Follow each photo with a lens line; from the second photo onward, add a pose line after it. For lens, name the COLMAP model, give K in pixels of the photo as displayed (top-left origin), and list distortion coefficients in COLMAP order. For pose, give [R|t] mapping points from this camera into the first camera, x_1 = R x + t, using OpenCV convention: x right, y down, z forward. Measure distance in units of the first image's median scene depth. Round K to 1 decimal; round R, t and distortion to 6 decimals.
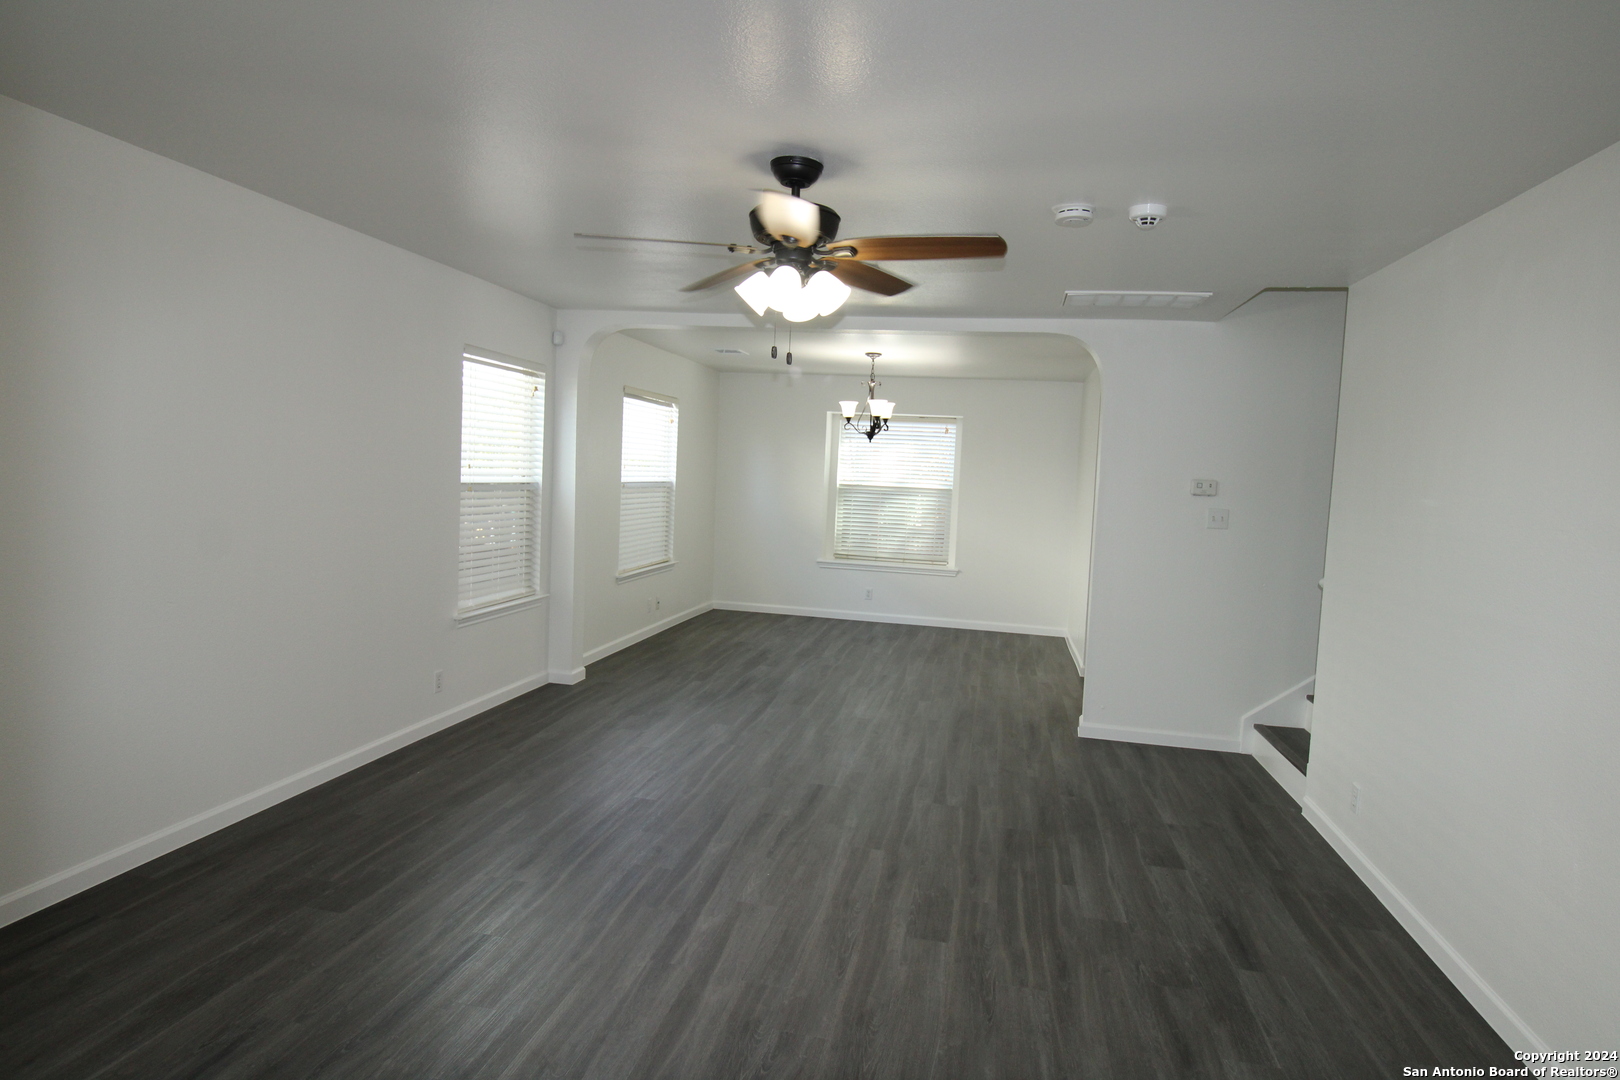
lens RADIAL K [[905.8, 0, 812.9], [0, 905.8, 534.5], [0, 0, 1]] dist [0.007746, -0.009339]
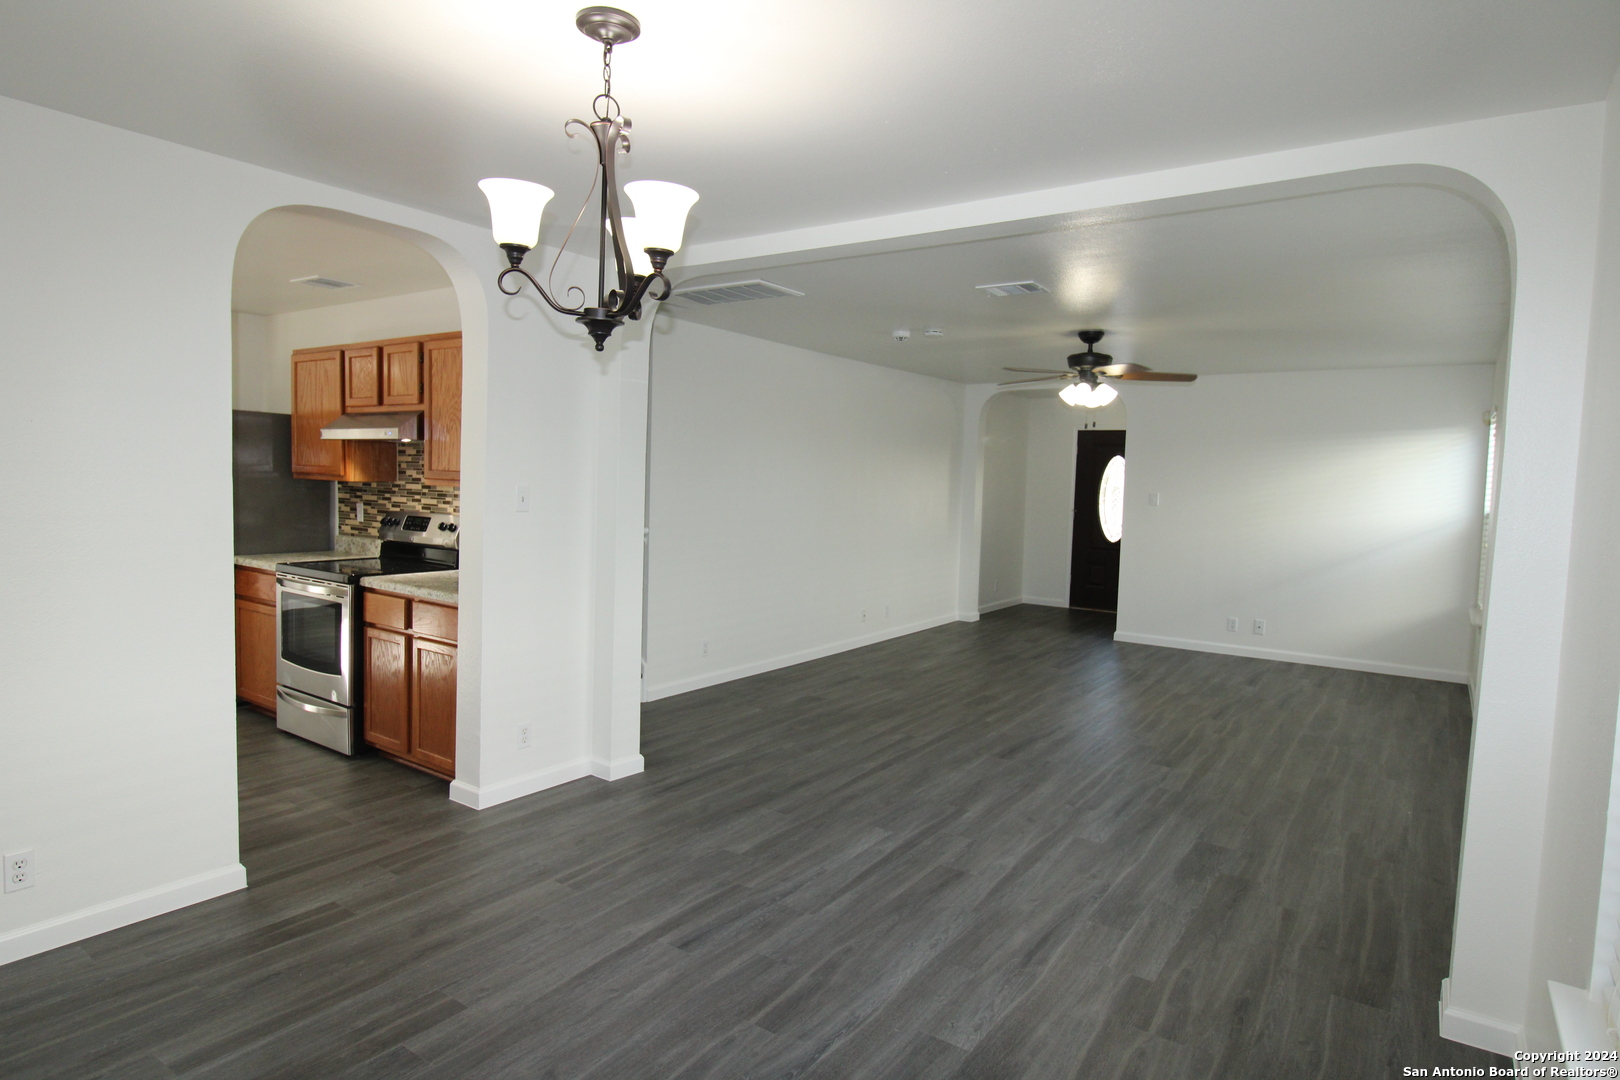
lens RADIAL K [[905.8, 0, 819.7], [0, 905.8, 538.3], [0, 0, 1]] dist [0.007746, -0.009339]
pose [[-0.918154, -0.104923, 0.382080, -0.170858], [-0.047692, 0.986555, 0.156313, -0.143055], [-0.393344, 0.125297, -0.910814, 1.911007]]
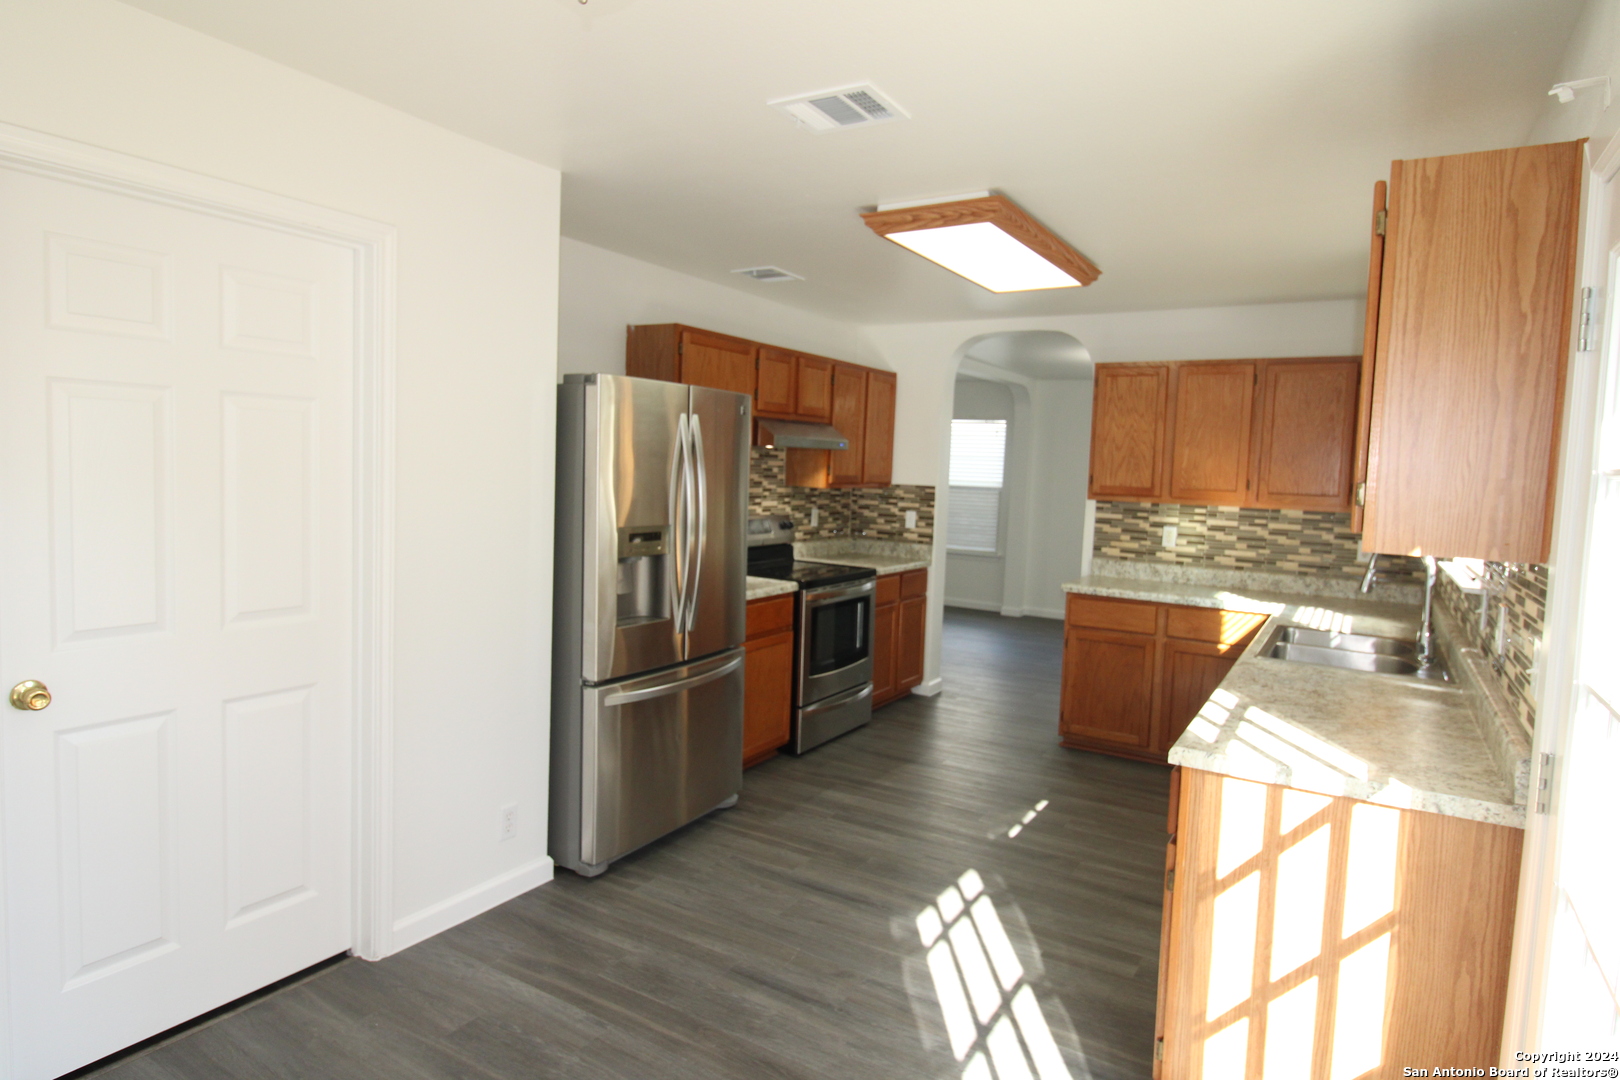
lens RADIAL K [[905.8, 0, 819.8], [0, 905.8, 543.2], [0, 0, 1]] dist [0.007746, -0.009339]
pose [[-0.313076, 0.019135, -0.949535, 1.656912], [-0.108287, 0.992558, 0.055706, -0.020045], [0.943534, 0.120263, -0.308674, 1.524682]]
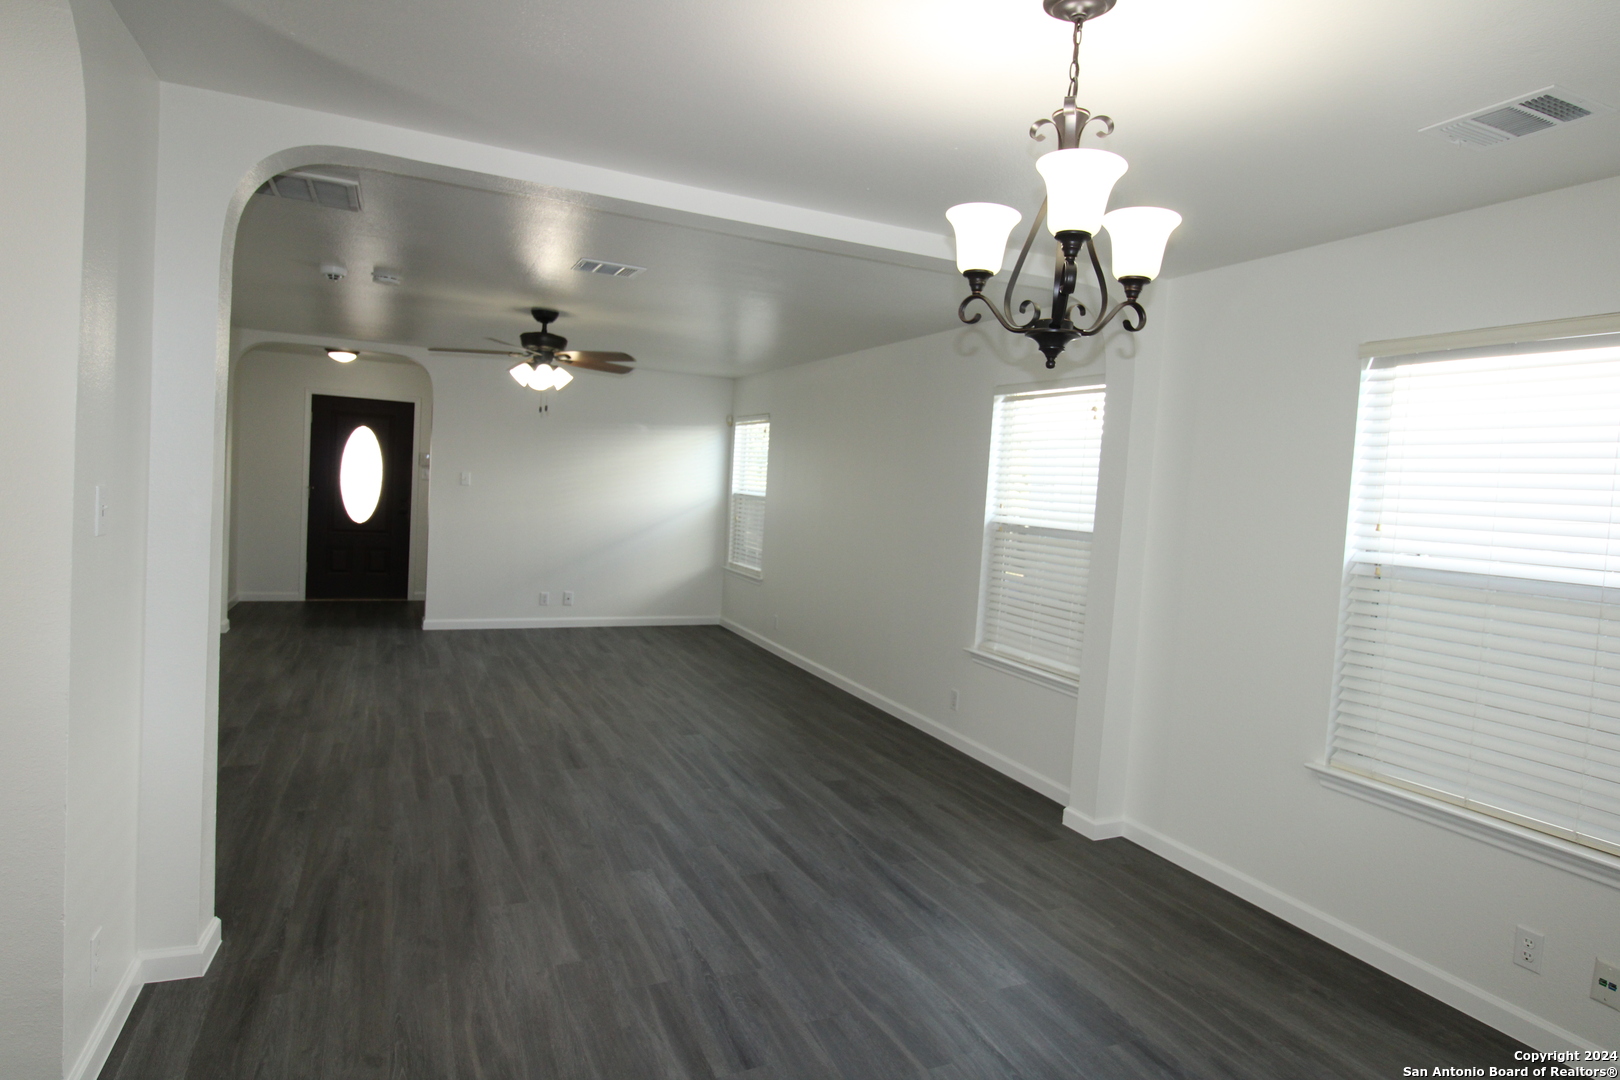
lens RADIAL K [[905.8, 0, 824.0], [0, 905.8, 536.9], [0, 0, 1]] dist [0.007746, -0.009339]
pose [[-0.796630, -0.059016, -0.601579, 0.394440], [-0.139422, 0.986327, 0.087866, -0.109153], [0.588169, 0.153870, -0.793966, 1.803777]]
